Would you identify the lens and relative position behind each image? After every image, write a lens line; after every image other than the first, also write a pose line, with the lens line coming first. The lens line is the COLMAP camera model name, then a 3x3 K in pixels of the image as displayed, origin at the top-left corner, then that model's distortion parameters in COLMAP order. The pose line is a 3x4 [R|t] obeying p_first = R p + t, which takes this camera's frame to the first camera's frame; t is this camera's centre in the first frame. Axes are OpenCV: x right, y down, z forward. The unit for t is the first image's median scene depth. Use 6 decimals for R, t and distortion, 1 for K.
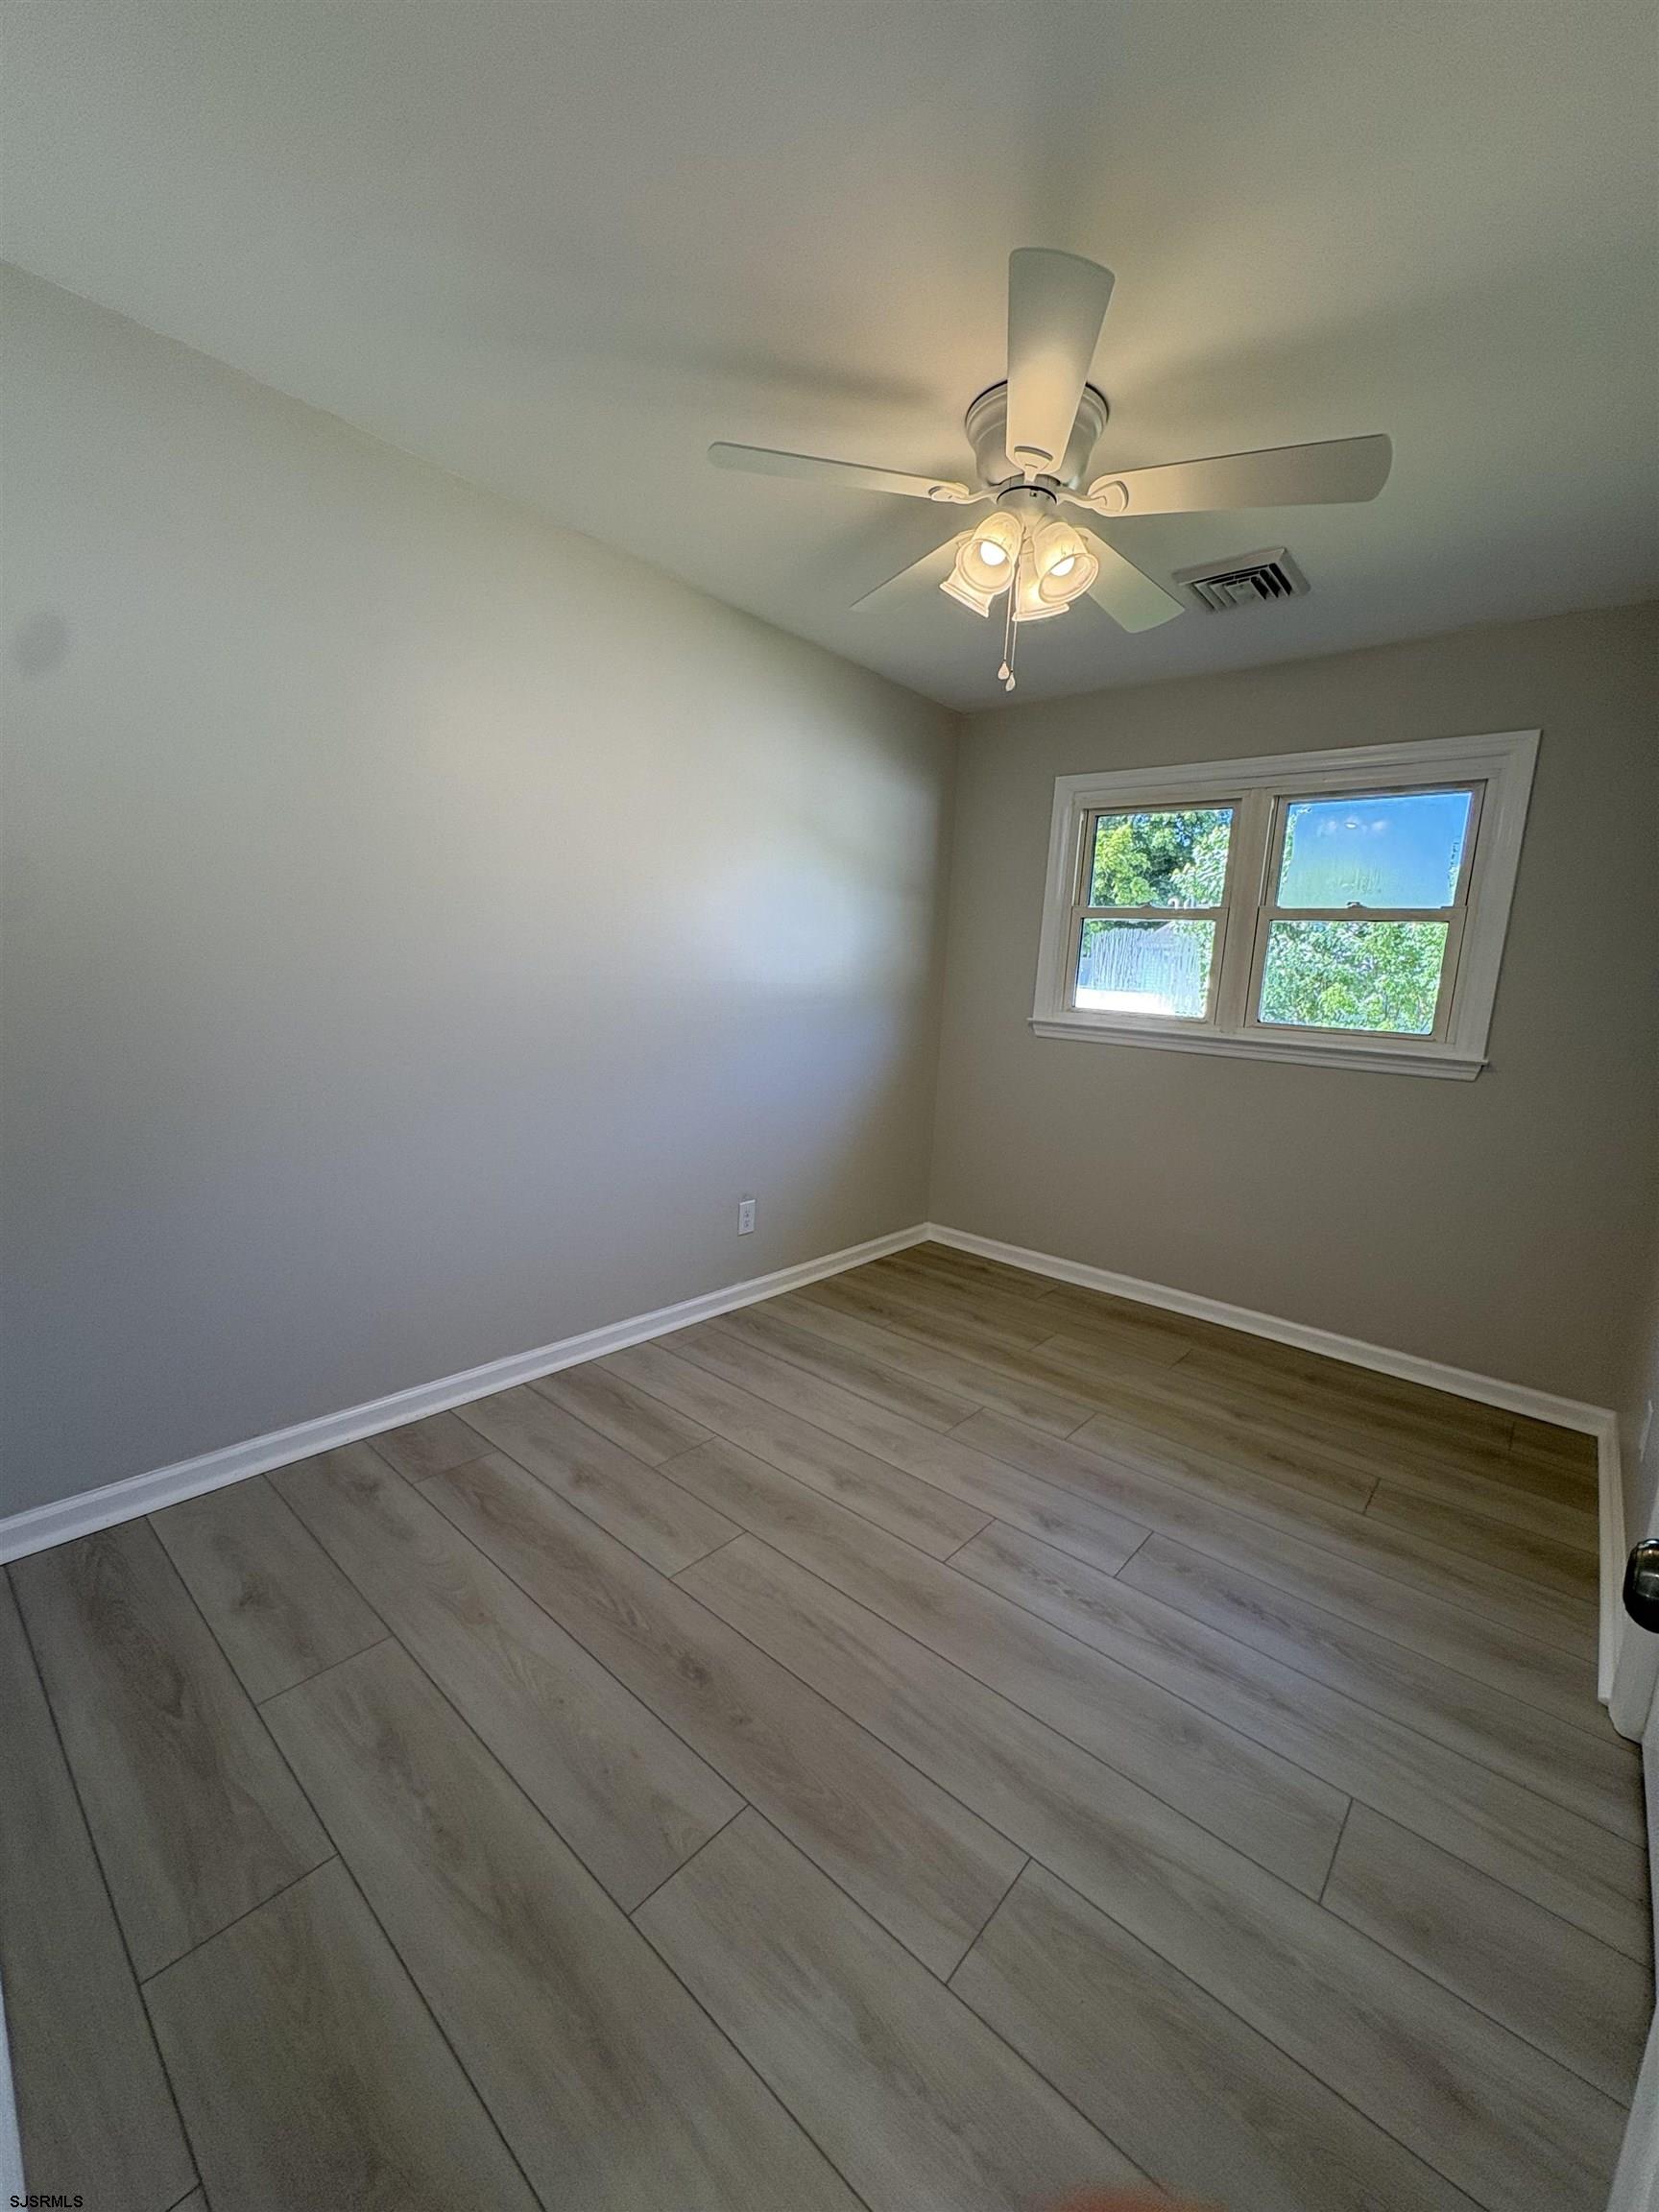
lens RADIAL K [[873.5, 0, 829.5], [0, 873.5, 1106.0], [0, 0, 1]] dist [-0.000769, 0.000092]
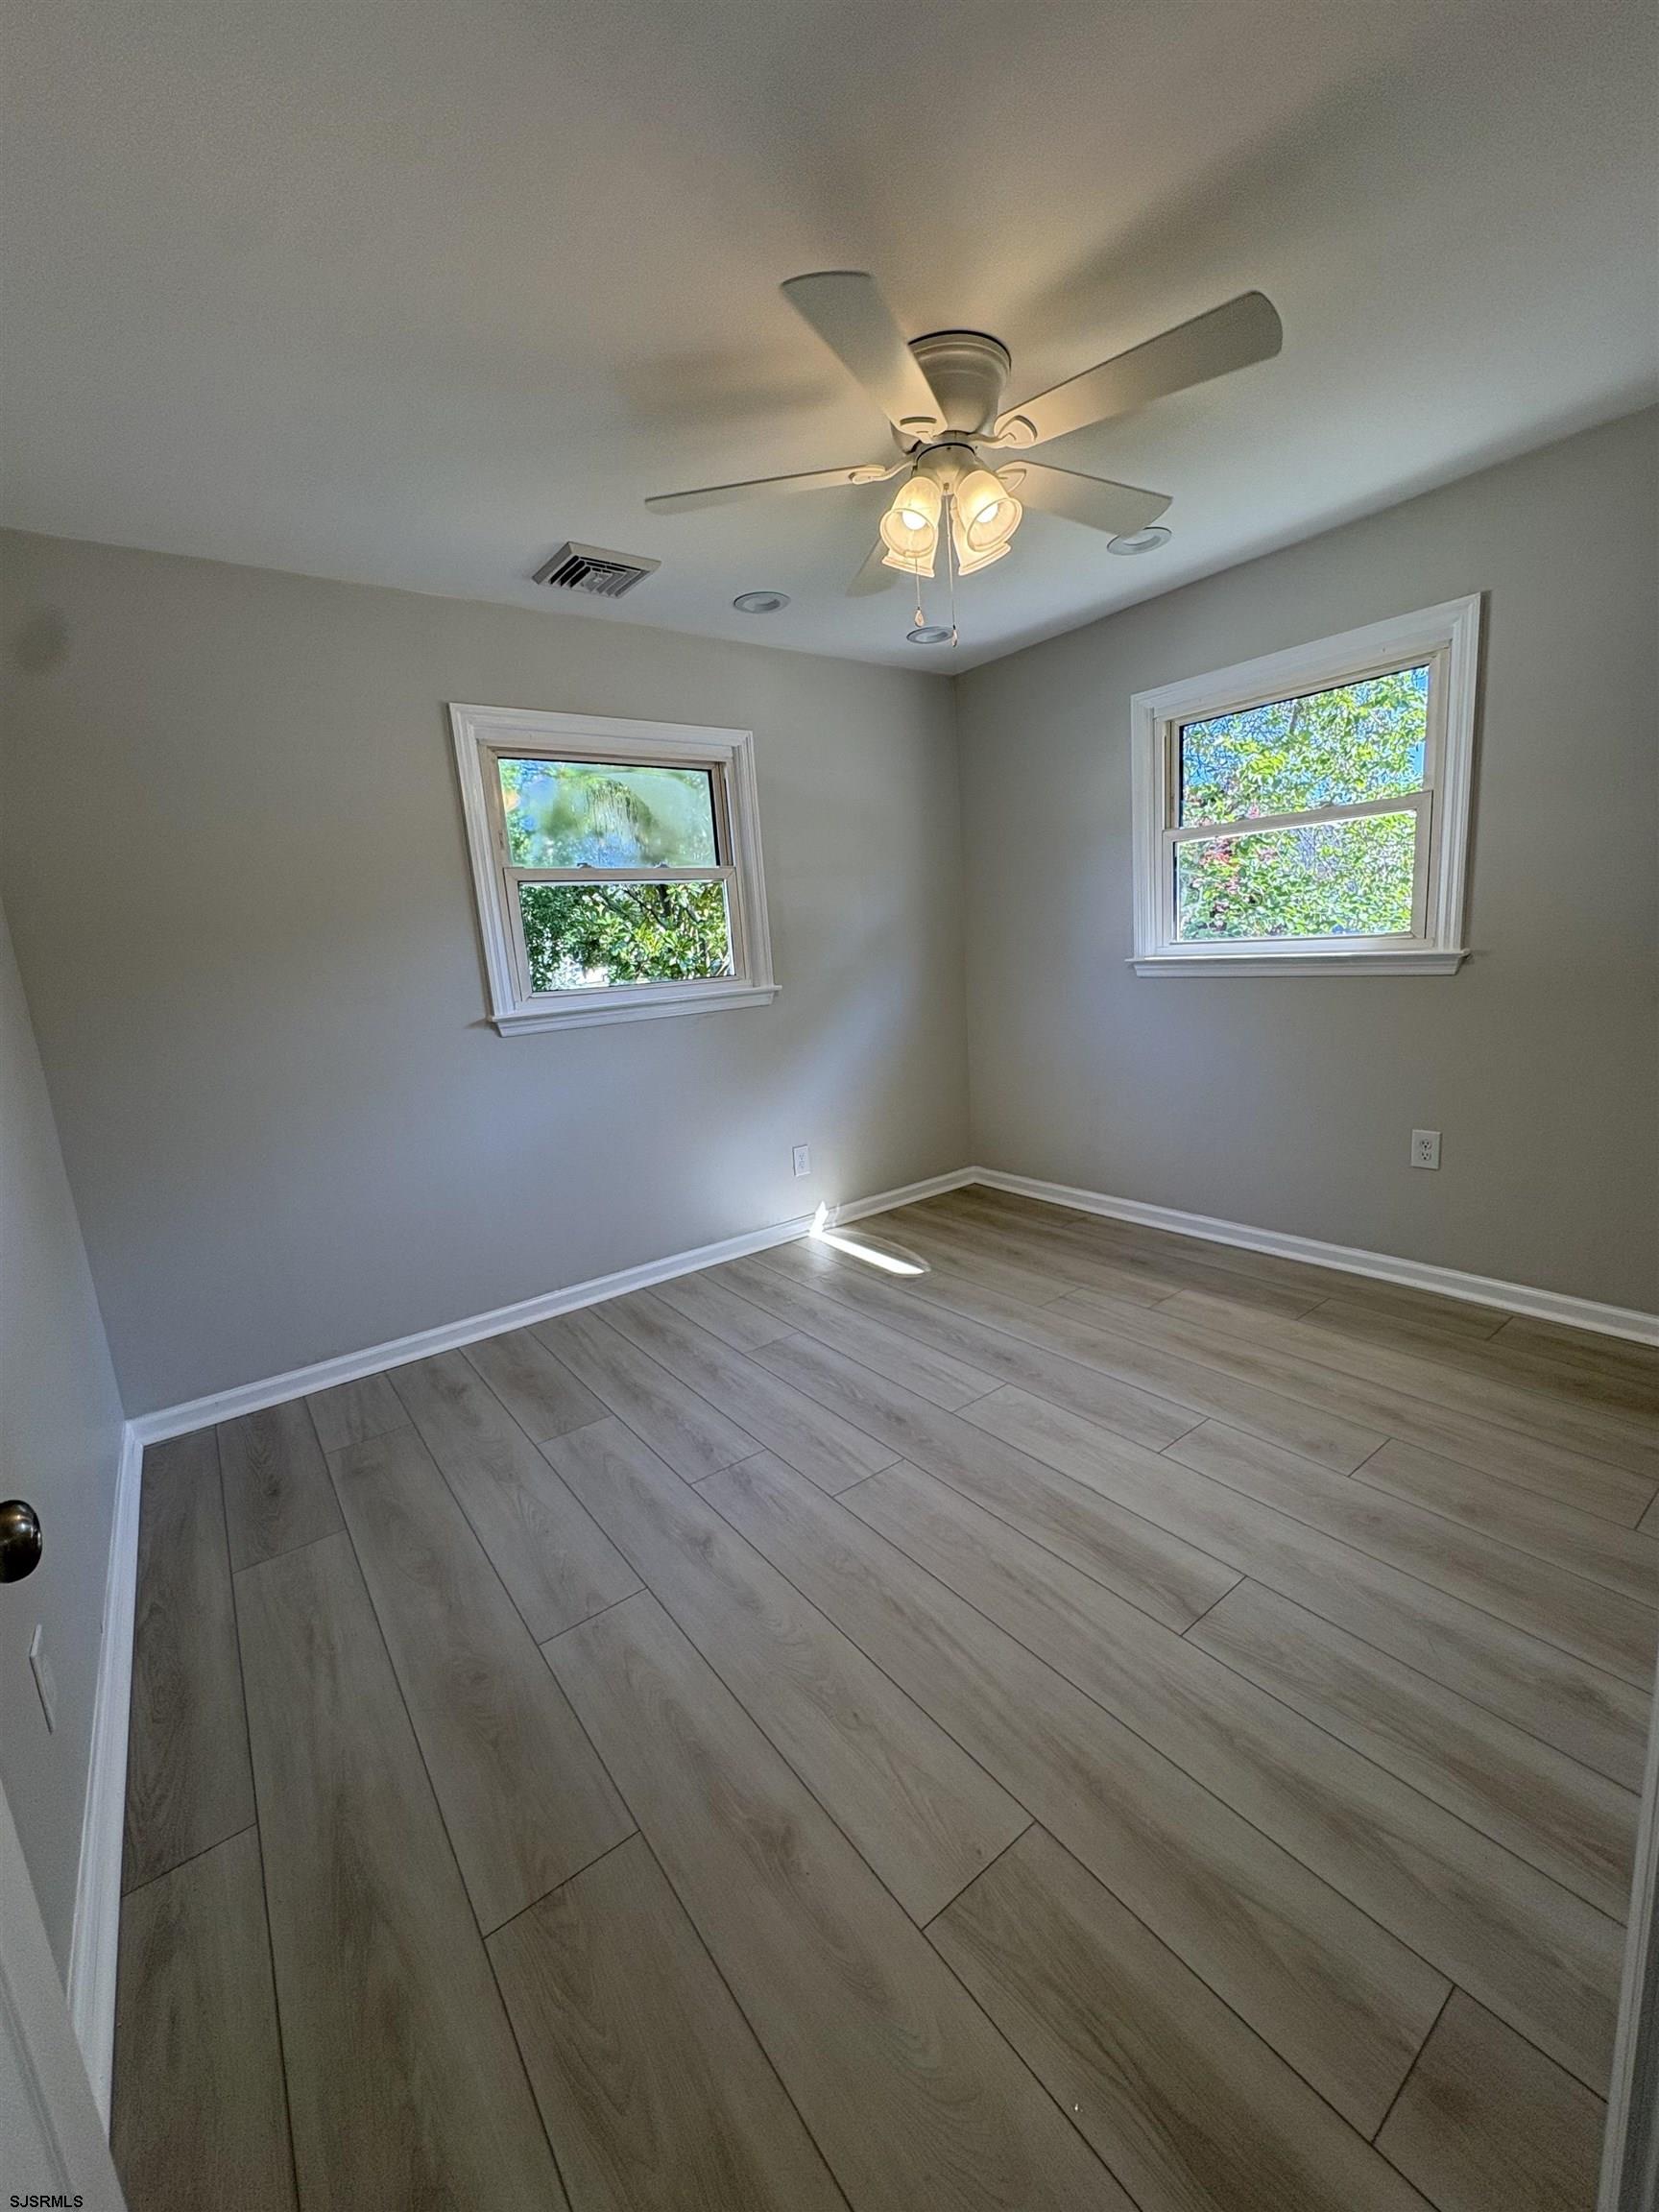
lens RADIAL K [[877.5, 0, 834.3], [0, 877.5, 1124.1], [0, 0, 1]] dist [0.011874, -0.000274]
pose [[0.970600, -0.071028, -0.229980, 0.277284], [0.082341, 0.995803, 0.039958, 0.036845], [0.226176, -0.057720, 0.972375, -0.087889]]
